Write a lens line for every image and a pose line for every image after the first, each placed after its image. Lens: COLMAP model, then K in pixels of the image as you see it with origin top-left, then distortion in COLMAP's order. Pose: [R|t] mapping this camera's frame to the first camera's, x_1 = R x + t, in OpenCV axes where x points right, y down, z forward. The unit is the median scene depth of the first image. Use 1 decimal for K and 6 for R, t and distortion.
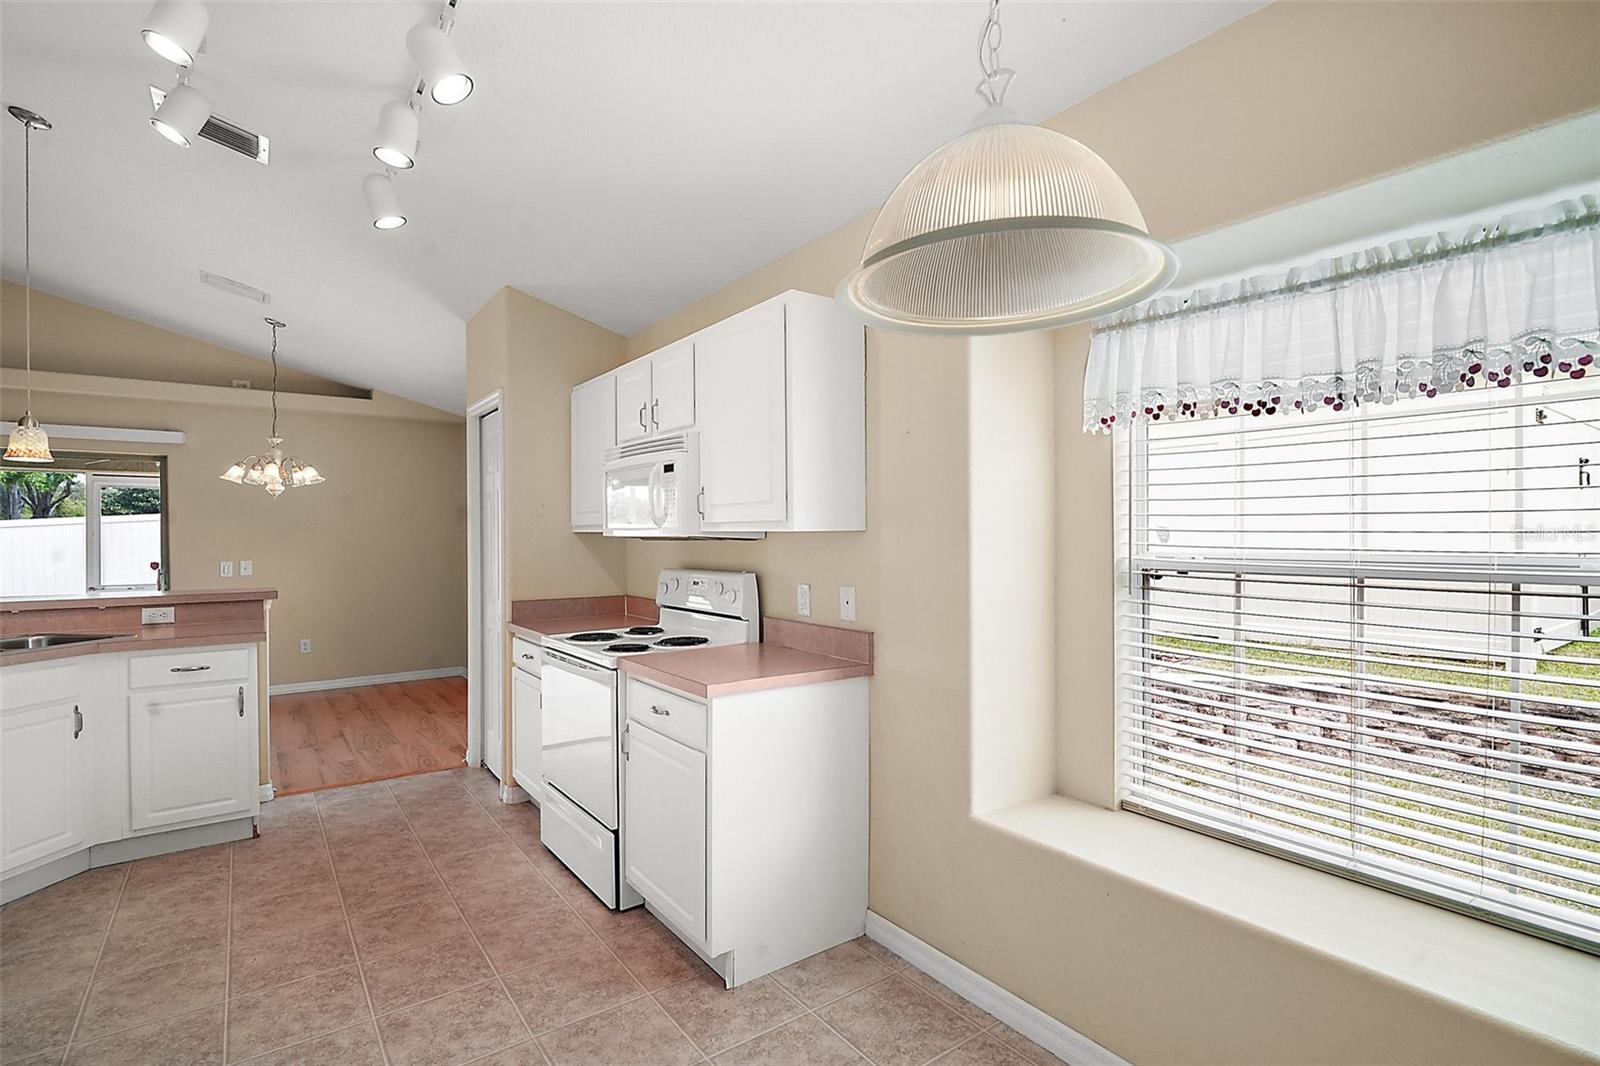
lens RADIAL K [[759.2, 0, 797.6], [0, 759.2, 537.4], [0, 0, 1]] dist [-0.002669, -0.001823]
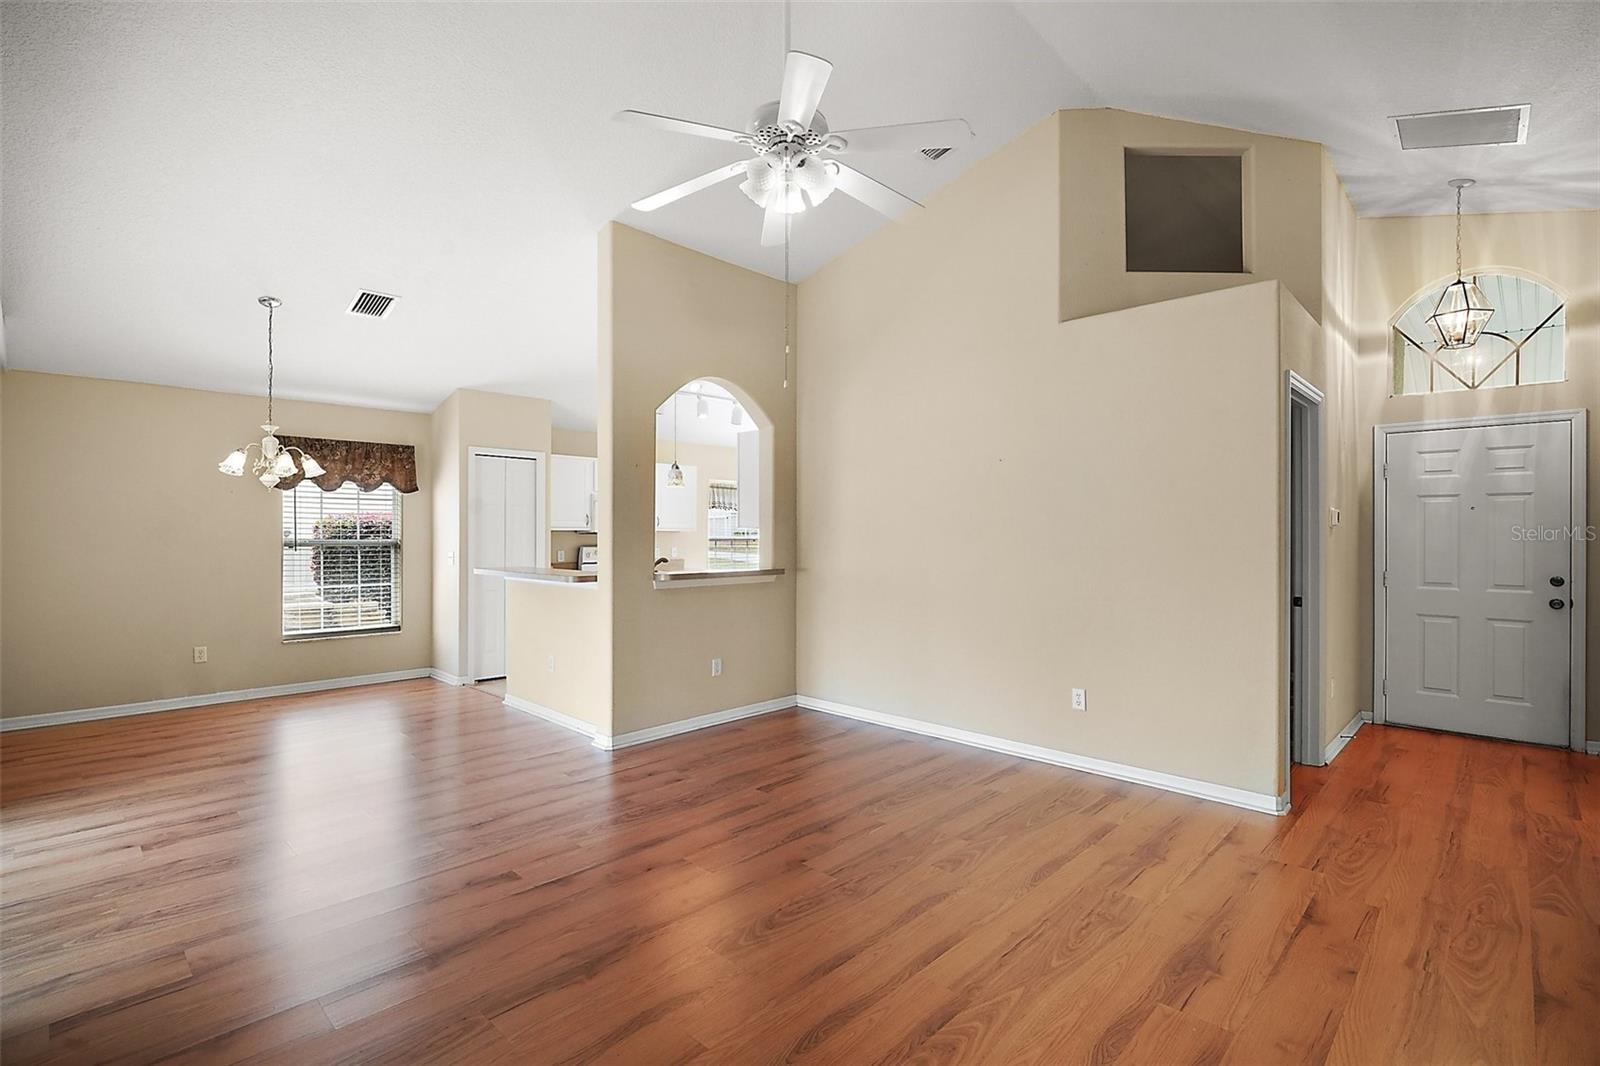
lens RADIAL K [[741.6, 0, 804.7], [0, 741.6, 531.9], [0, 0, 1]] dist [-0.009789, 0.000328]
pose [[-0.174019, 0.006288, 0.984722, -2.742746], [0.006518, 0.999965, -0.005233, 0.013781], [-0.984721, 0.005508, -0.174054, 0.824478]]
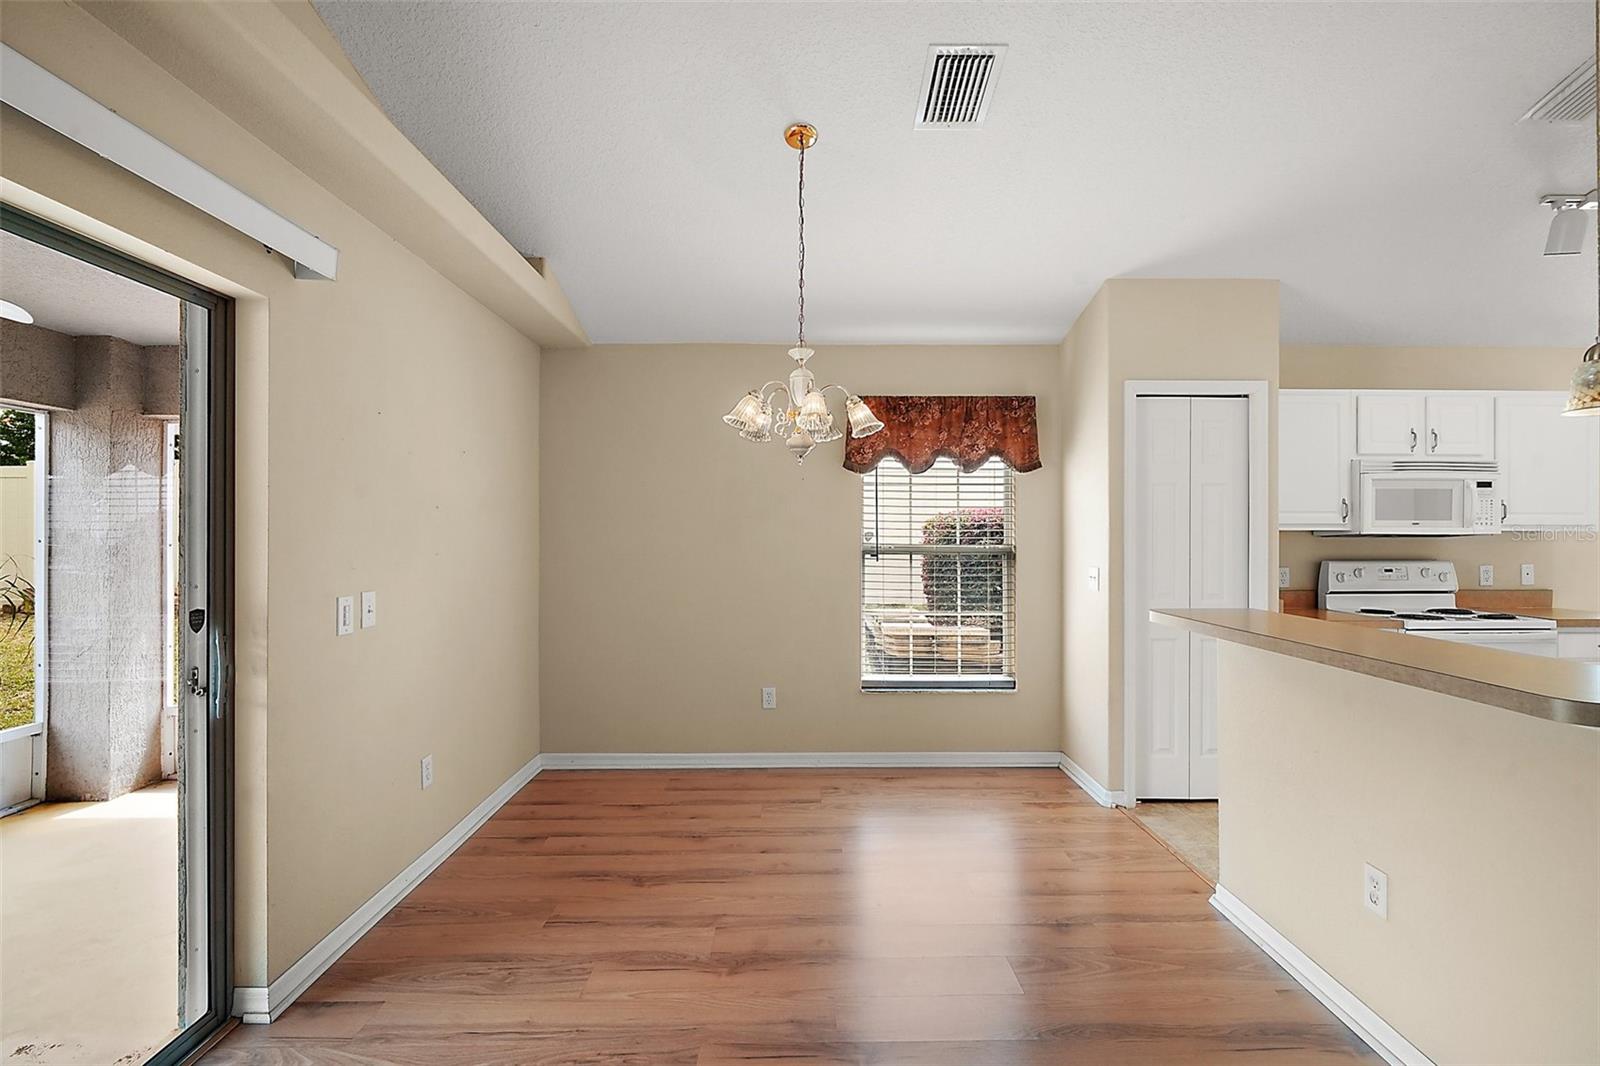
lens RADIAL K [[736.9, 0, 805.4], [0, 736.9, 531.6], [0, 0, 1]] dist [-0.004499, -0.000811]
pose [[0.577954, 0.008212, 0.816028, -1.797668], [0.001796, 0.999934, -0.011335, 0.006194], [-0.816067, 0.008017, 0.577901, 1.124298]]
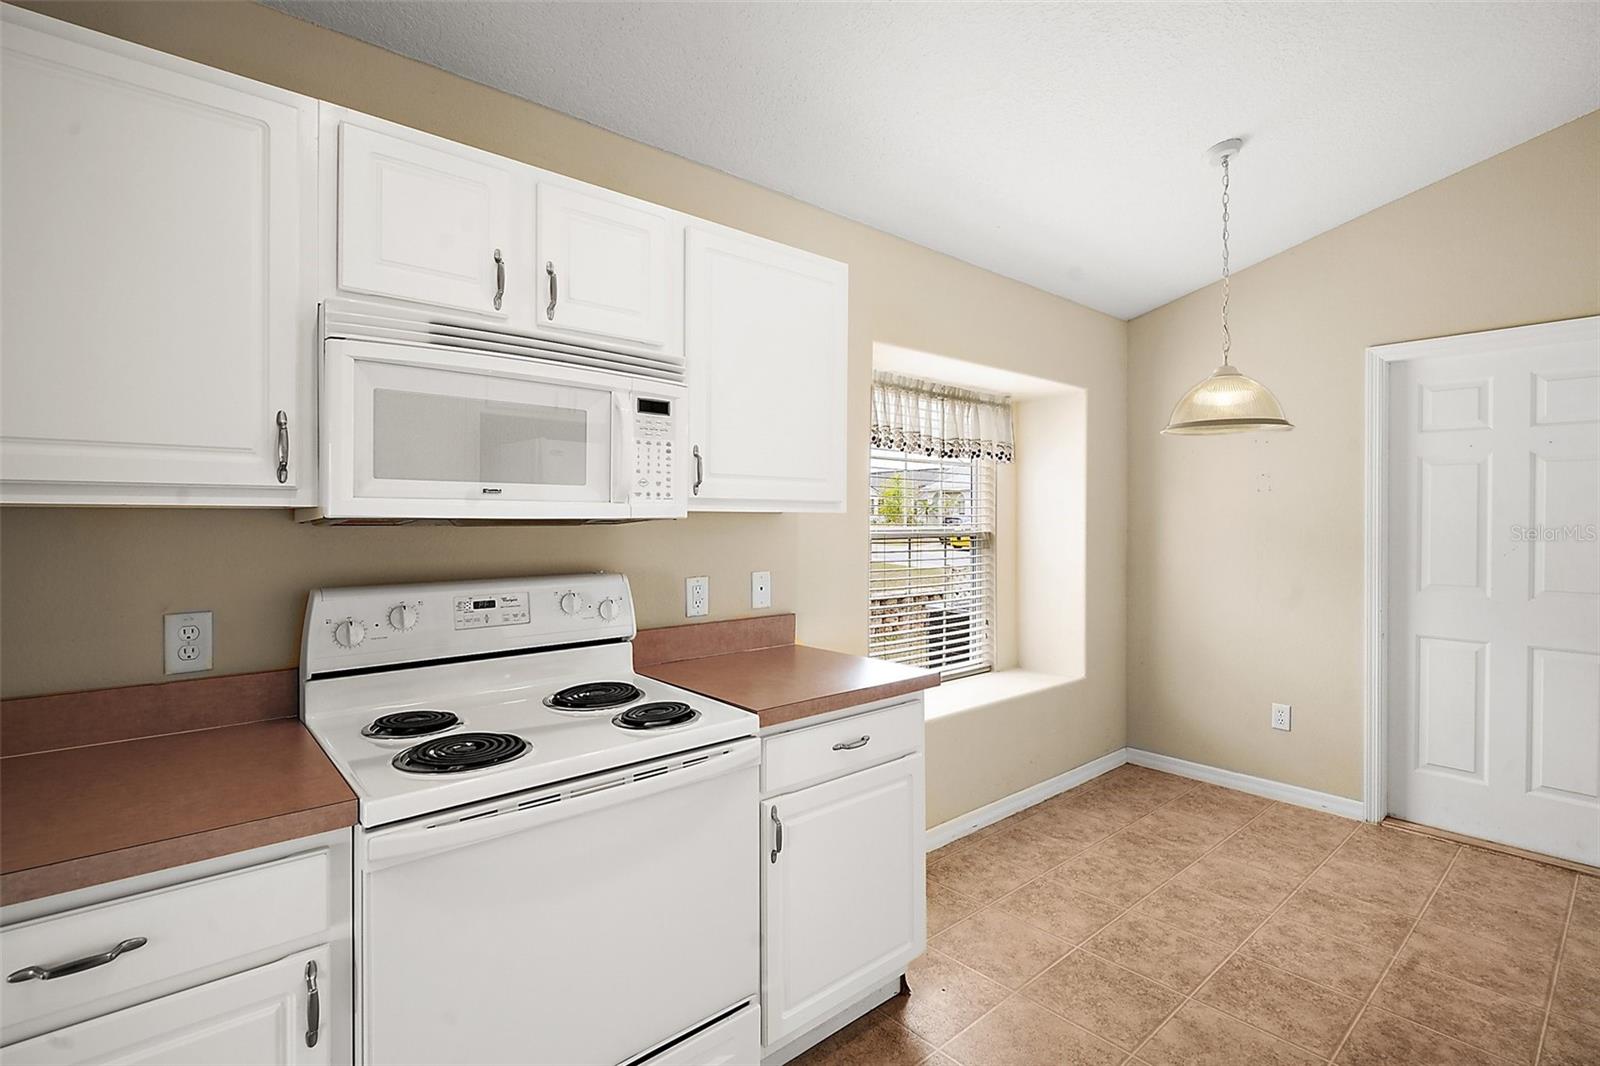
lens RADIAL K [[751.0, 0, 805.9], [0, 751.0, 514.2], [0, 0, 1]] dist [-0.001487, -0.000765]
pose [[-0.089367, 0.005767, 0.995982, -0.714969], [0.002911, 0.999980, -0.005529, -0.000857], [-0.995994, 0.002405, -0.089382, 0.845987]]
